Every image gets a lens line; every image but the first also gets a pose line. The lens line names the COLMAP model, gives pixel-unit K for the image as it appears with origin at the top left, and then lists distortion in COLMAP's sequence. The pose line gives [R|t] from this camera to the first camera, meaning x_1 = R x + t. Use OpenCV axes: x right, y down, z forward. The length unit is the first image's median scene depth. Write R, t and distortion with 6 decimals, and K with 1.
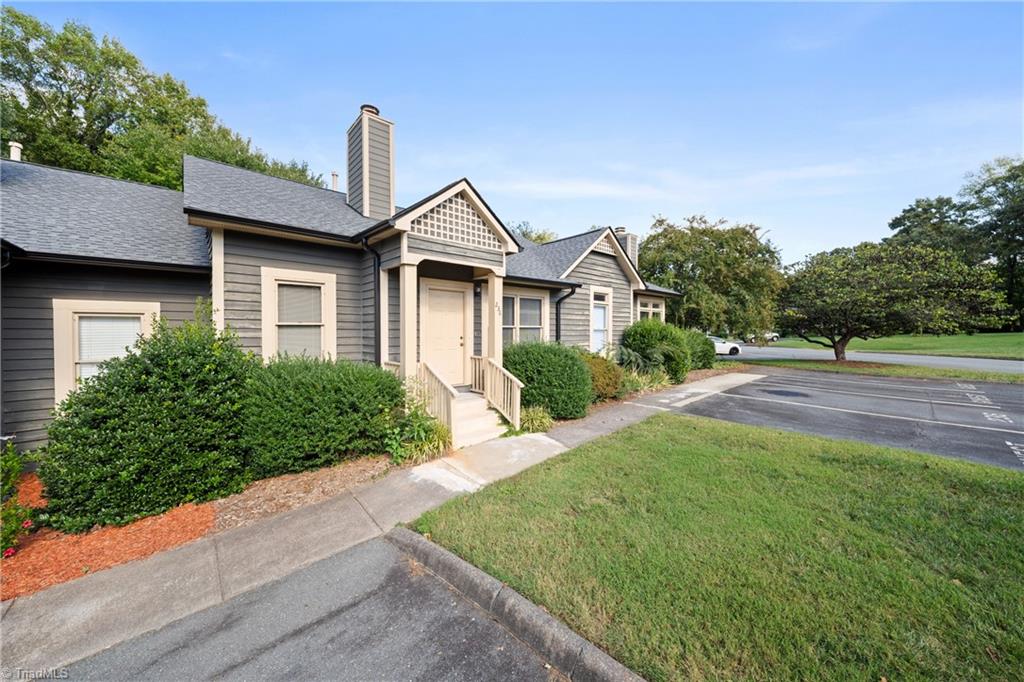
lens RADIAL K [[355.4, 0, 510.7], [0, 355.4, 337.1], [0, 0, 1]] dist [-0.006122, -0.000605]
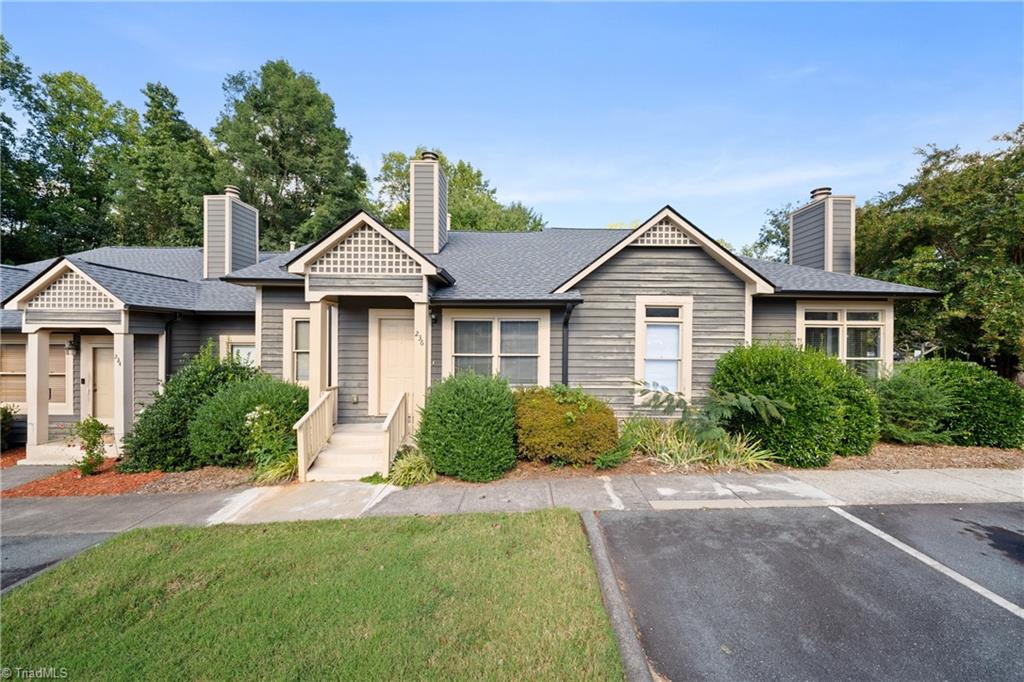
lens RADIAL K [[355.4, 0, 518.8], [0, 355.4, 339.0], [0, 0, 1]] dist [-0.006122, -0.000605]
pose [[0.757077, 0.003316, -0.653317, 0.749360], [-0.019174, 0.999669, -0.017145, -0.066511], [0.653044, 0.025507, 0.756890, 0.475182]]
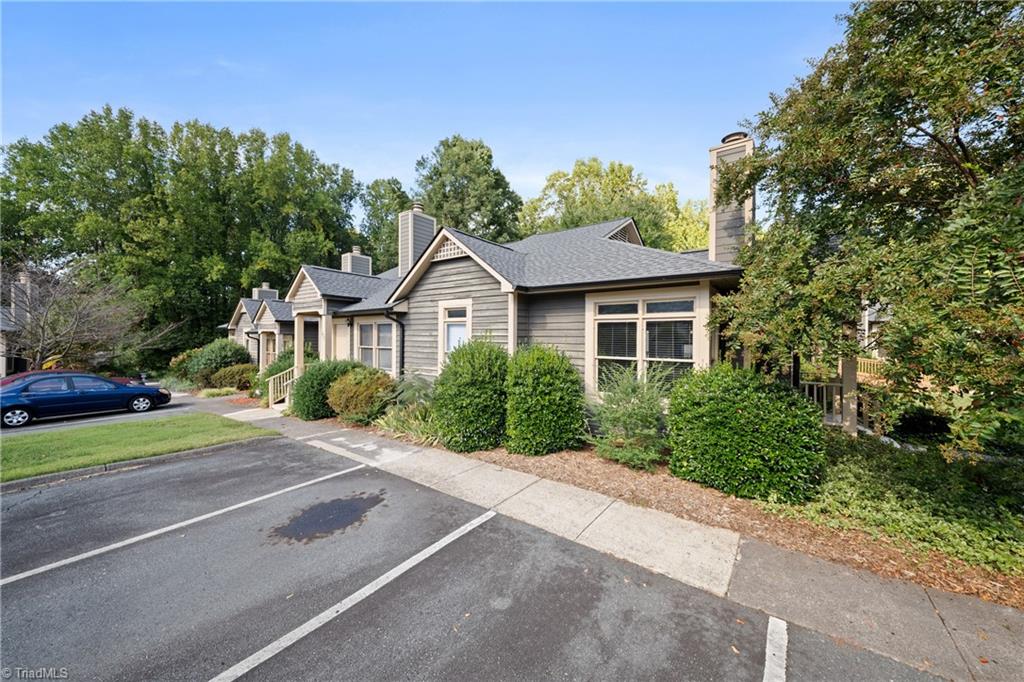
lens RADIAL K [[355.4, 0, 532.5], [0, 355.4, 338.4], [0, 0, 1]] dist [-0.006122, -0.000605]
pose [[0.230750, 0.006032, -0.972994, 1.656618], [-0.024458, 0.999701, 0.000397, -0.091231], [0.972706, 0.023706, 0.230828, 1.515621]]
